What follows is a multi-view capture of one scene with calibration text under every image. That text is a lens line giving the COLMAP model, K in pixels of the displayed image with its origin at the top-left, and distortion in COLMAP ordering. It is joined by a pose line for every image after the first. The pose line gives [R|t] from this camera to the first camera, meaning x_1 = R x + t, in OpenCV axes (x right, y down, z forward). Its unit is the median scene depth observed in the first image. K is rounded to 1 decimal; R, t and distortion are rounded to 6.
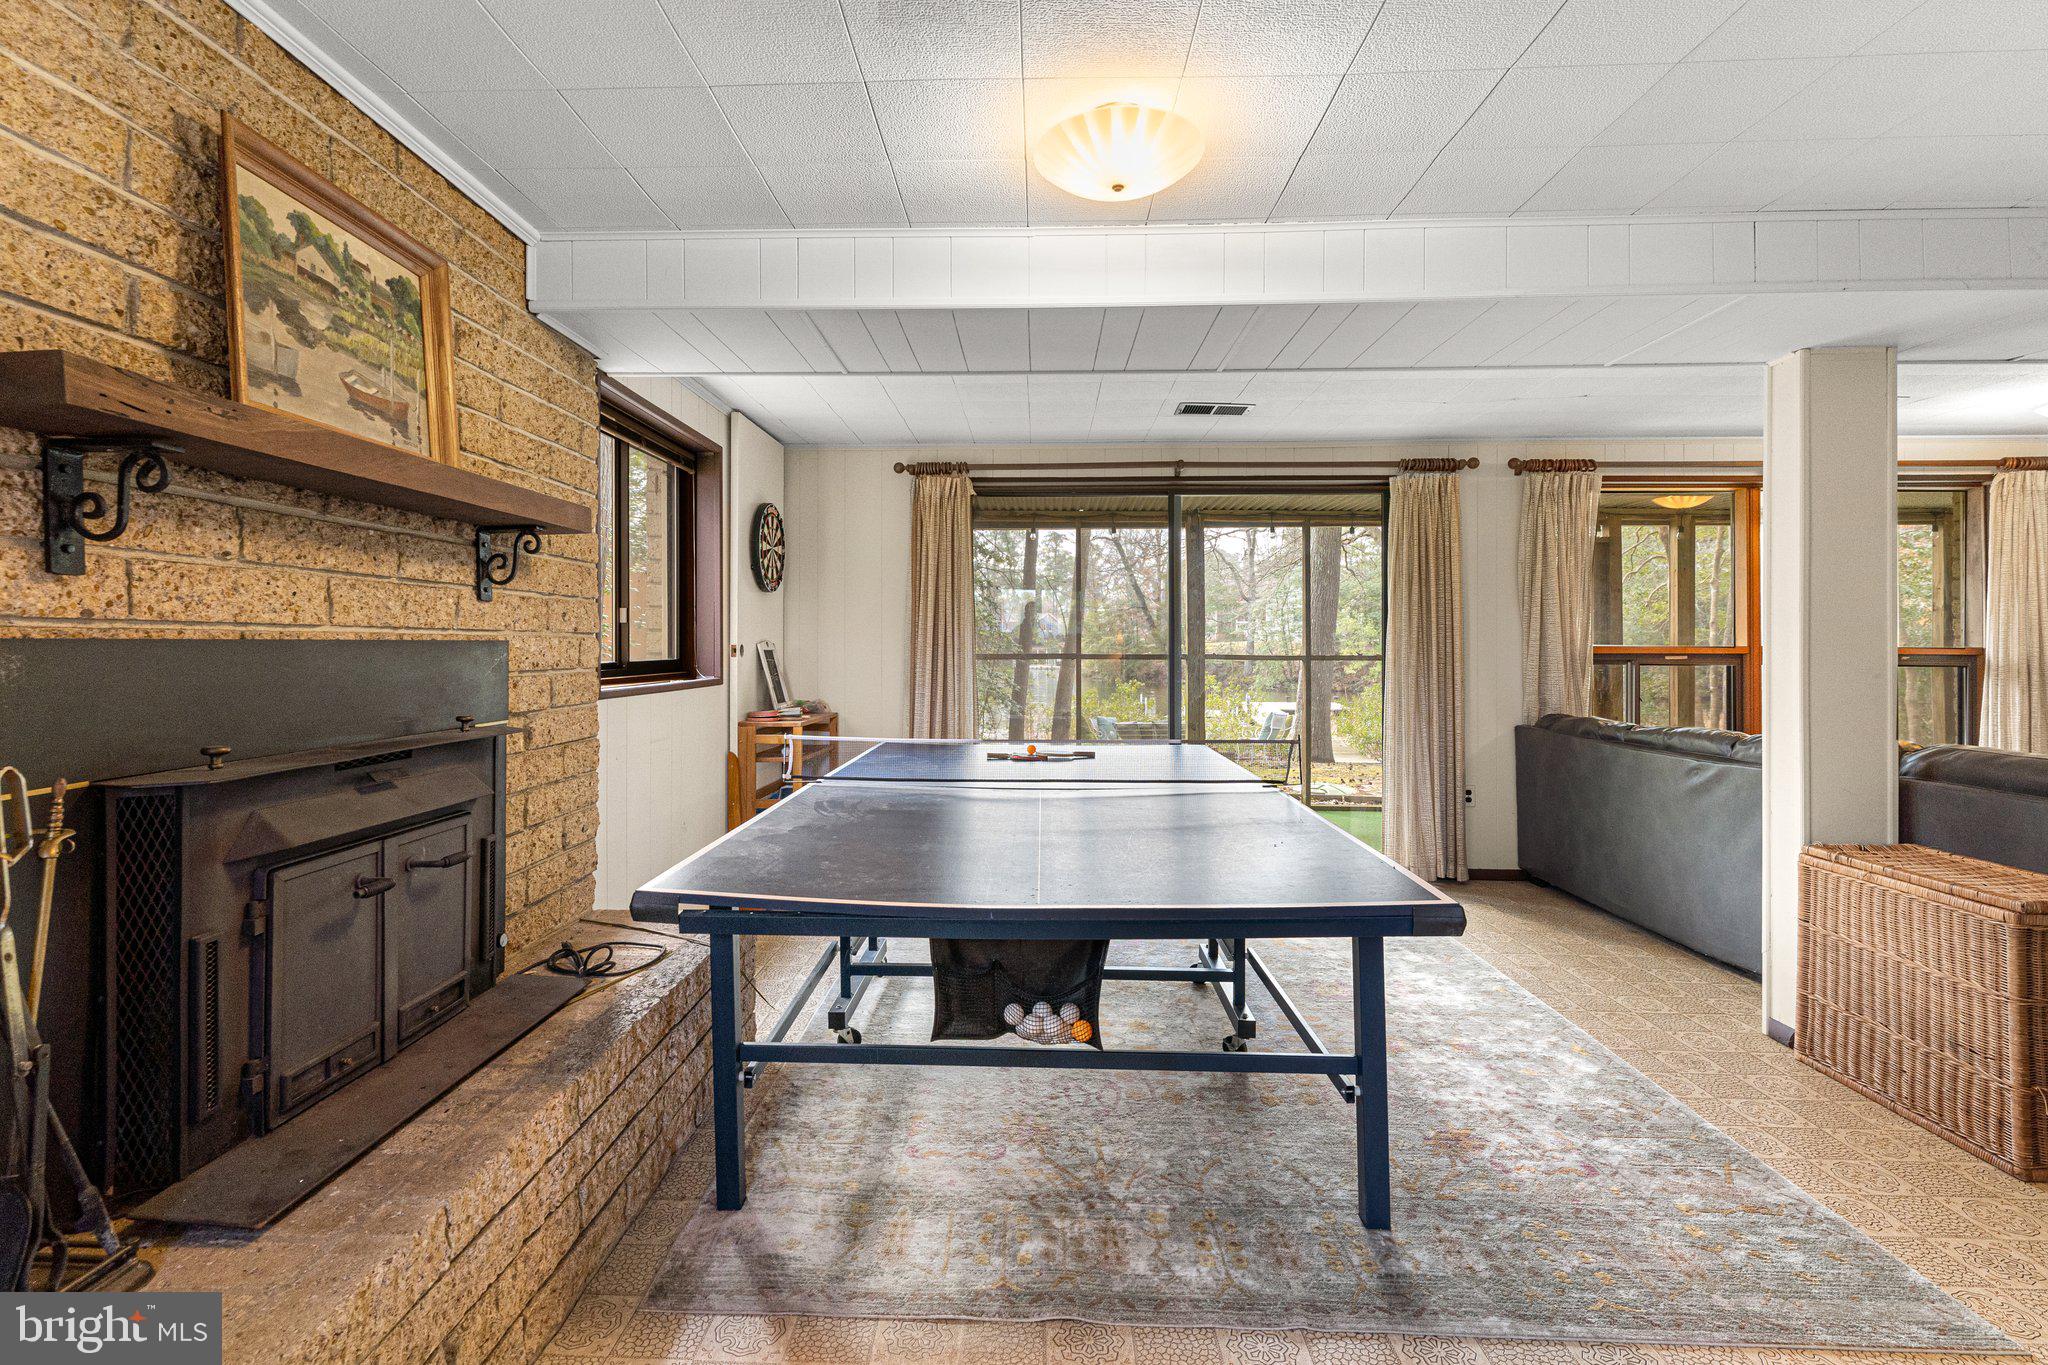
lens RADIAL K [[936.0, 0, 1013.0], [0, 936.0, 635.6], [0, 0, 1]] dist [-0.001725, -0.000085]
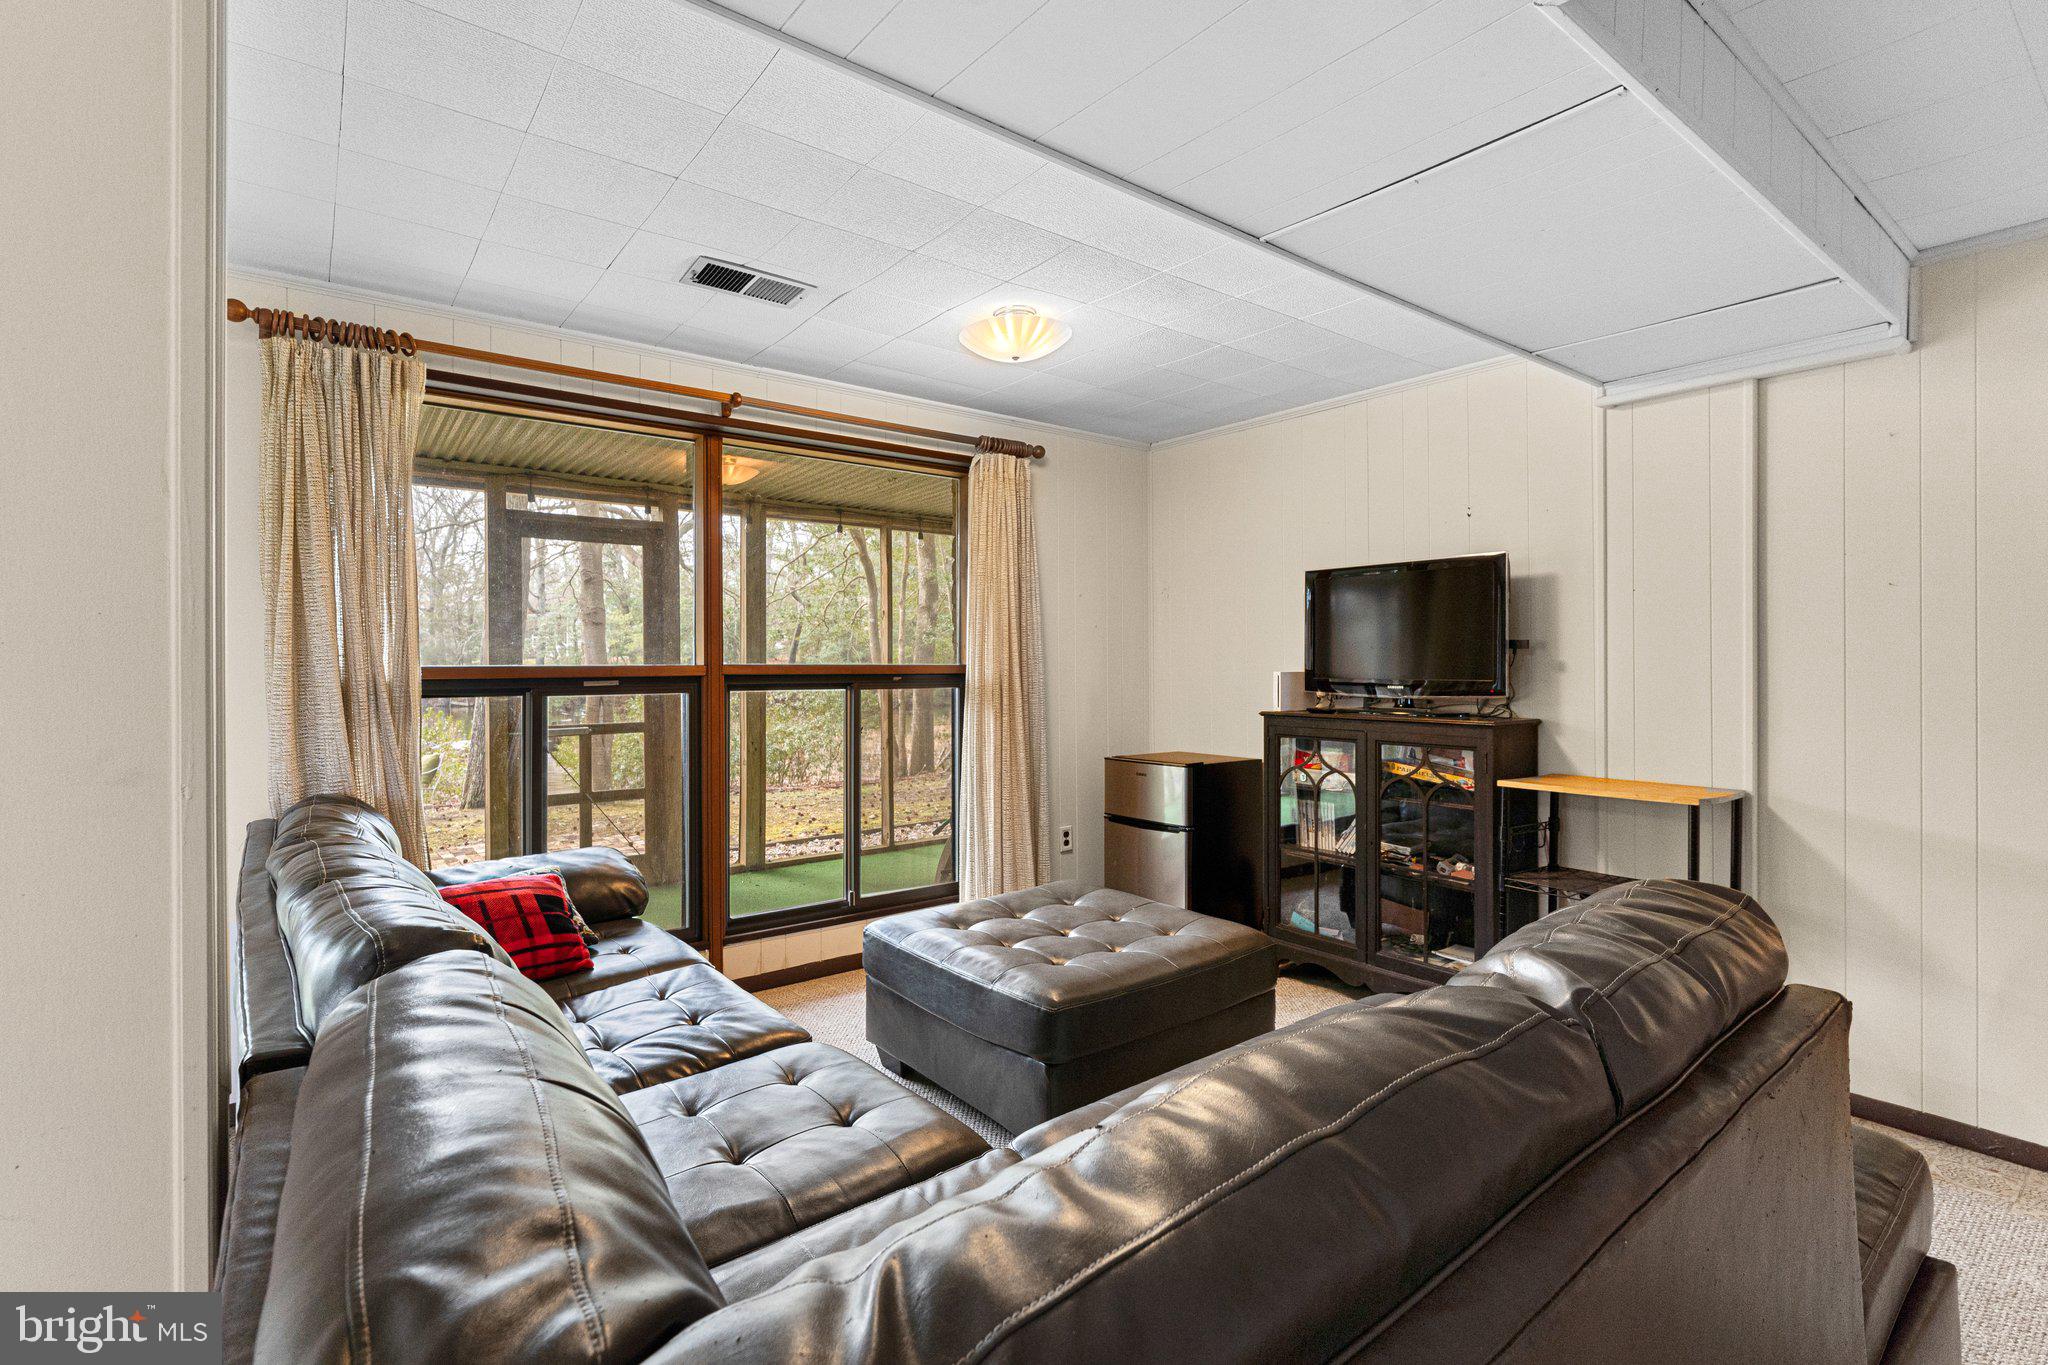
lens RADIAL K [[936.0, 0, 1021.2], [0, 936.0, 672.4], [0, 0, 1]] dist [-0.001725, -0.000085]
pose [[0.762910, -0.013710, 0.646359, 0.537942], [0.000293, 0.999782, 0.020860, 0.002107], [-0.646504, -0.015725, 0.762748, 0.332916]]
